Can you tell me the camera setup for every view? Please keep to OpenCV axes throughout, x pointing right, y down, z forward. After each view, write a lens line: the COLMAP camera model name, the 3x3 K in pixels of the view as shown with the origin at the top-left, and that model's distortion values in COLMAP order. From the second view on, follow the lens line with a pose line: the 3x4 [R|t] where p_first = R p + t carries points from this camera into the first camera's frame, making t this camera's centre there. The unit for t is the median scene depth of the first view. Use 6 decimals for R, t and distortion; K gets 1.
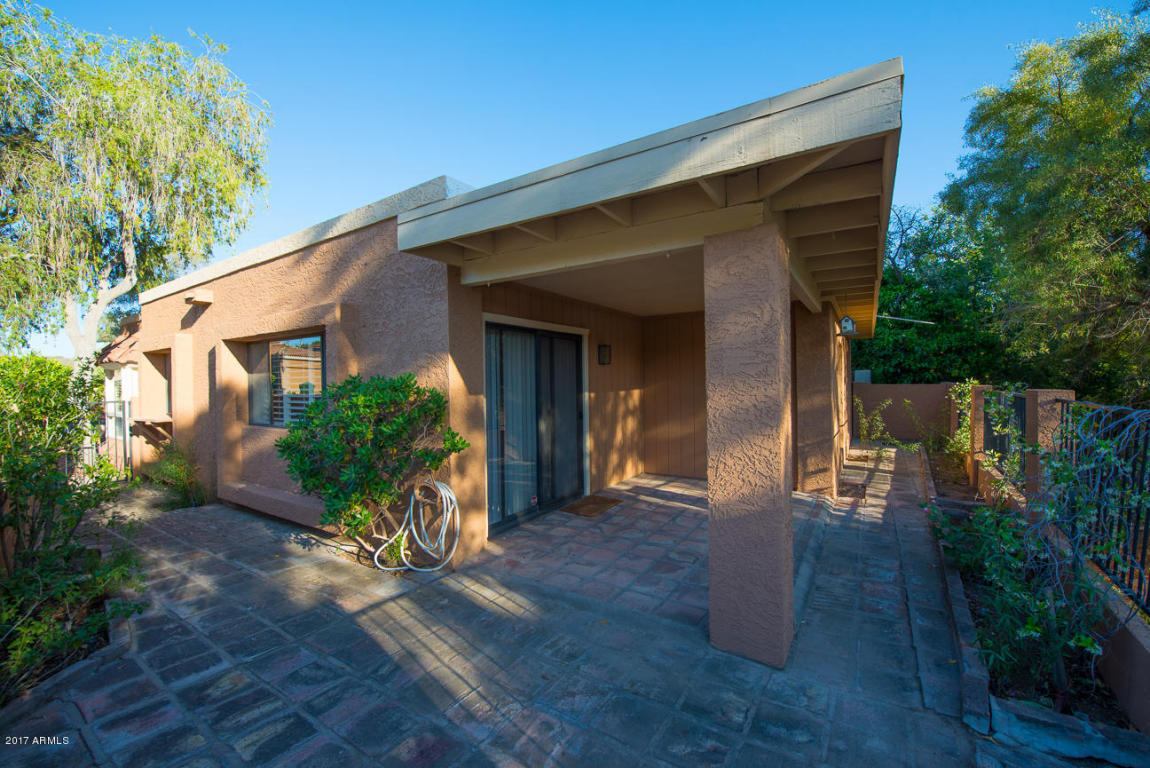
lens RADIAL K [[460.9, 0, 562.2], [0, 460.9, 388.1], [0, 0, 1]] dist [0.005084, -0.002699]
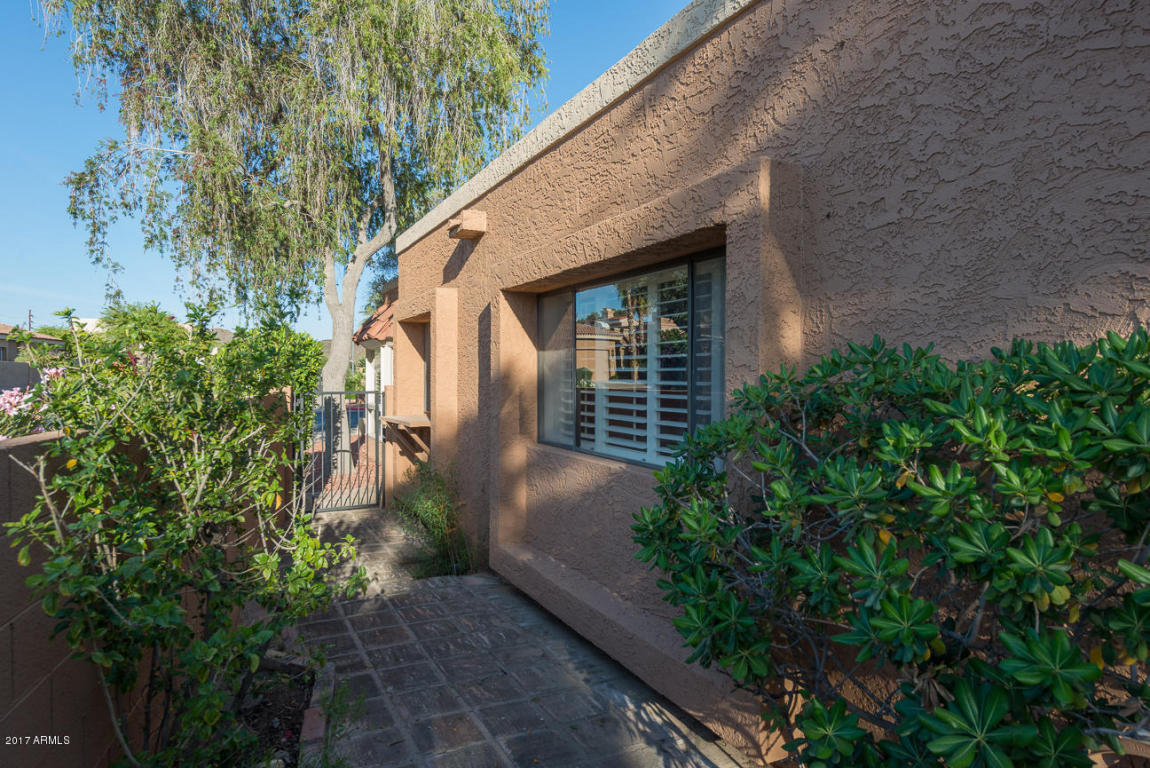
lens RADIAL K [[666.7, 0, 579.5], [0, 666.7, 380.3], [0, 0, 1]] dist [0.065514, 0.000869]
pose [[0.883789, 0.017413, -0.467562, -0.241139], [-0.016360, 0.999846, 0.006312, -0.001628], [0.467600, 0.002070, 0.883938, 0.291996]]
